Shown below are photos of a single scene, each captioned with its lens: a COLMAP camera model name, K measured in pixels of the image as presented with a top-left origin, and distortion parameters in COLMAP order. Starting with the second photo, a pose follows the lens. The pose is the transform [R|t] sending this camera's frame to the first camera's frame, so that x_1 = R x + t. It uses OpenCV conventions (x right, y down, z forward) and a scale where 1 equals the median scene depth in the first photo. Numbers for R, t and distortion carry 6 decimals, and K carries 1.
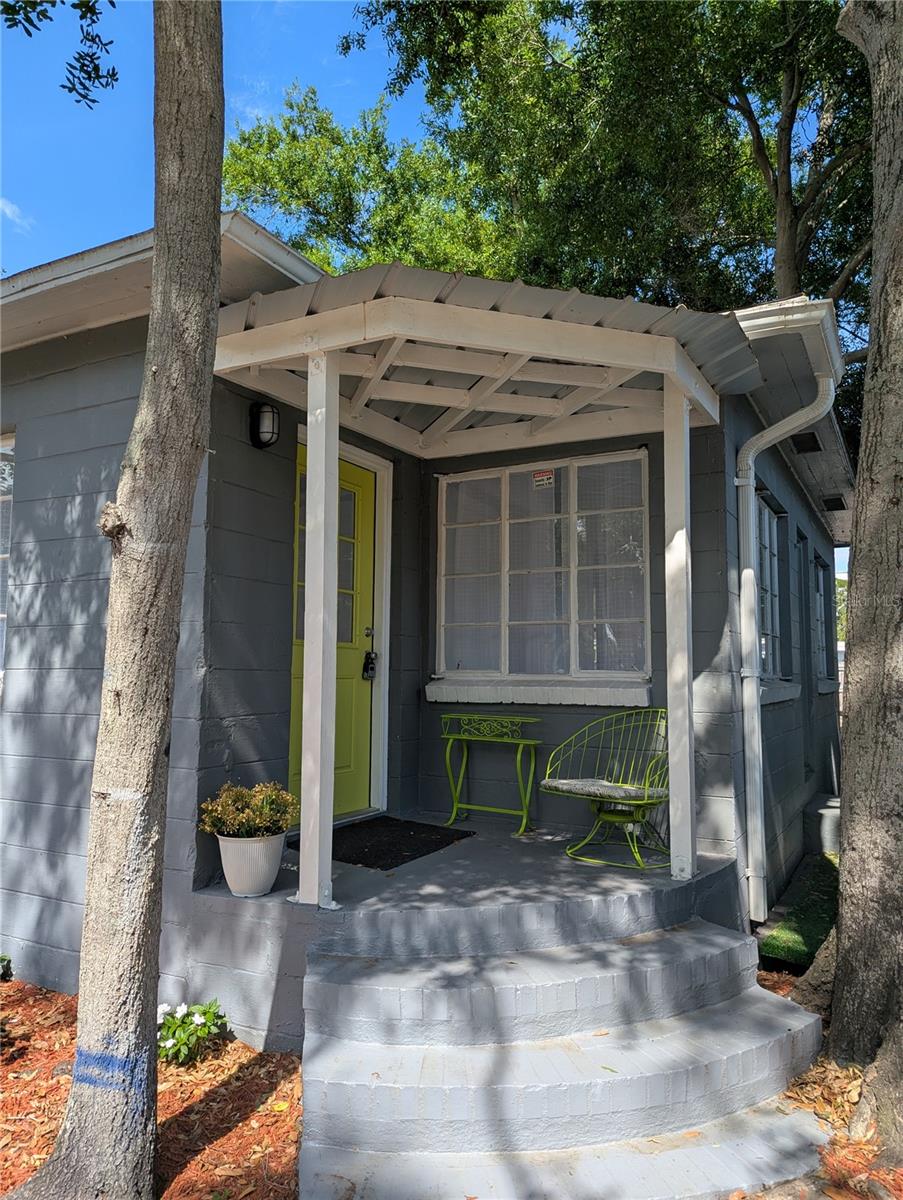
lens RADIAL K [[838.2, 0, 451.5], [0, 838.2, 600.0], [0, 0, 1]] dist [0.017124, -0.003094]
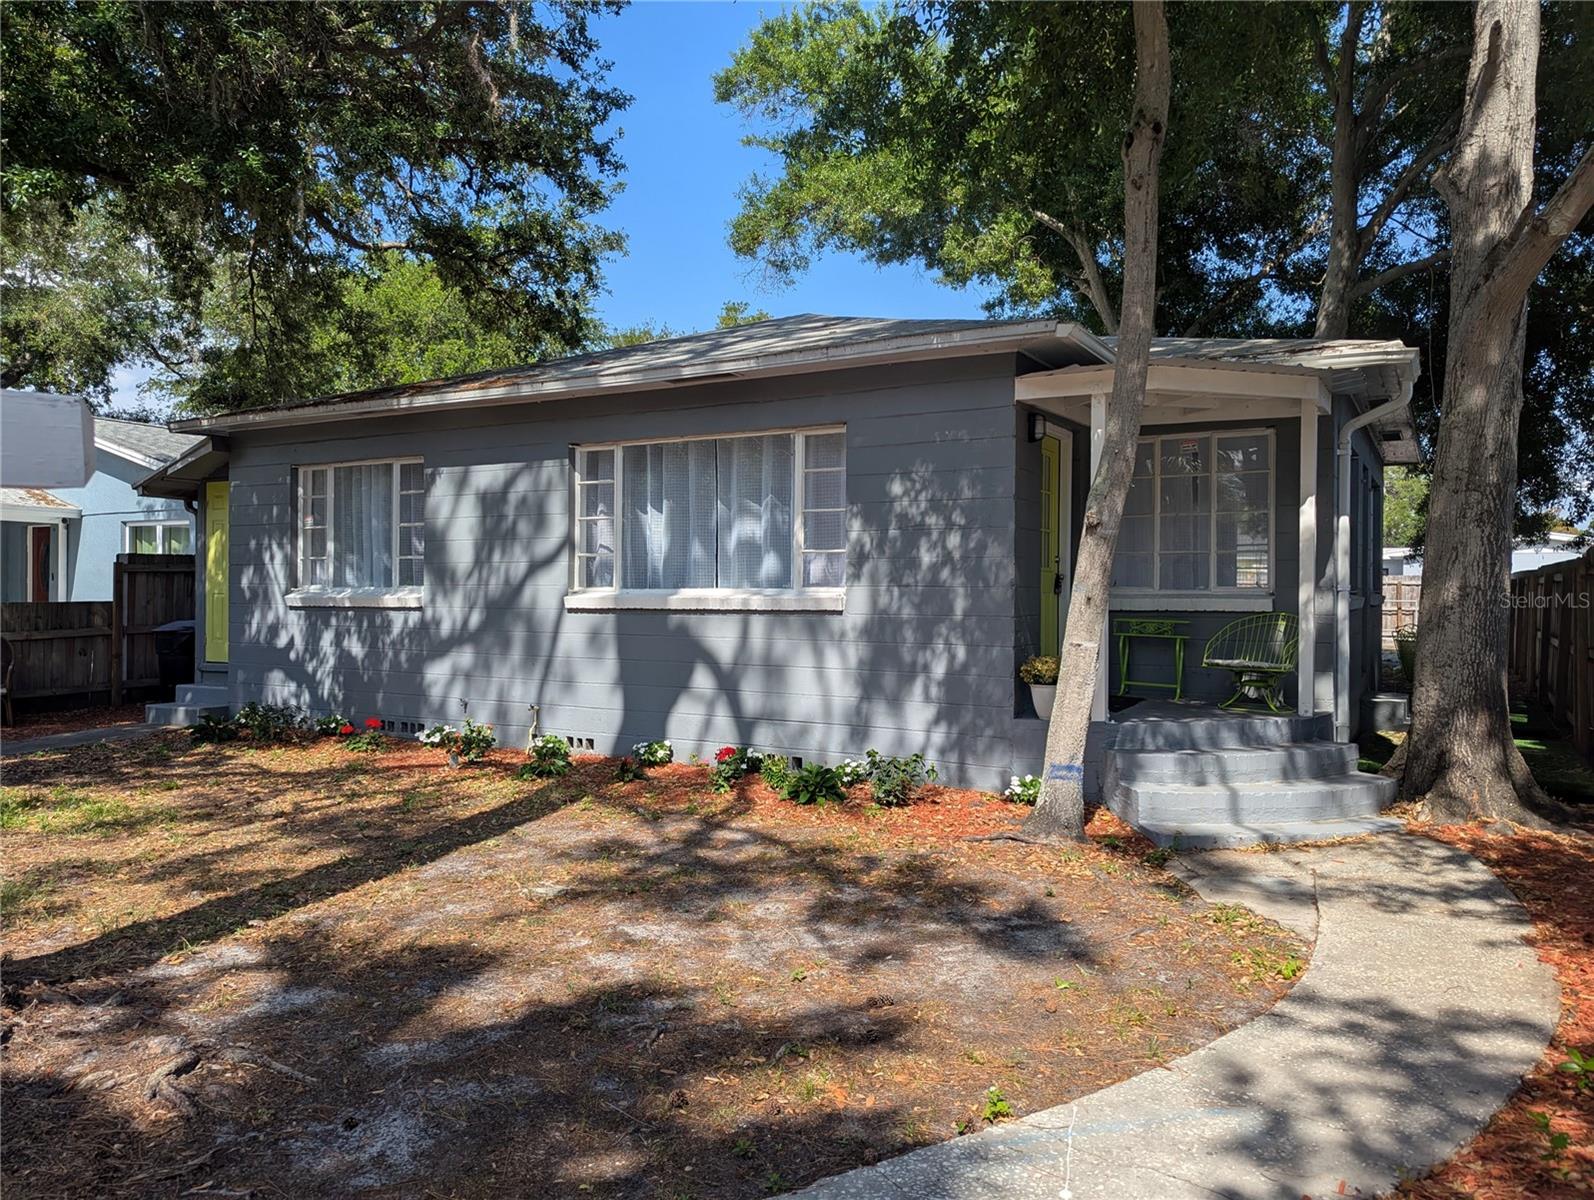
lens RADIAL K [[1113.4, 0, 797.0], [0, 1113.4, 600.0], [0, 0, 1]] dist [0.017124, -0.003094]
pose [[0.999575, -0.000270, -0.029165, -0.628488], [0.003125, 0.995191, 0.097899, -0.100481], [0.028999, -0.097949, 0.994769, -1.115918]]
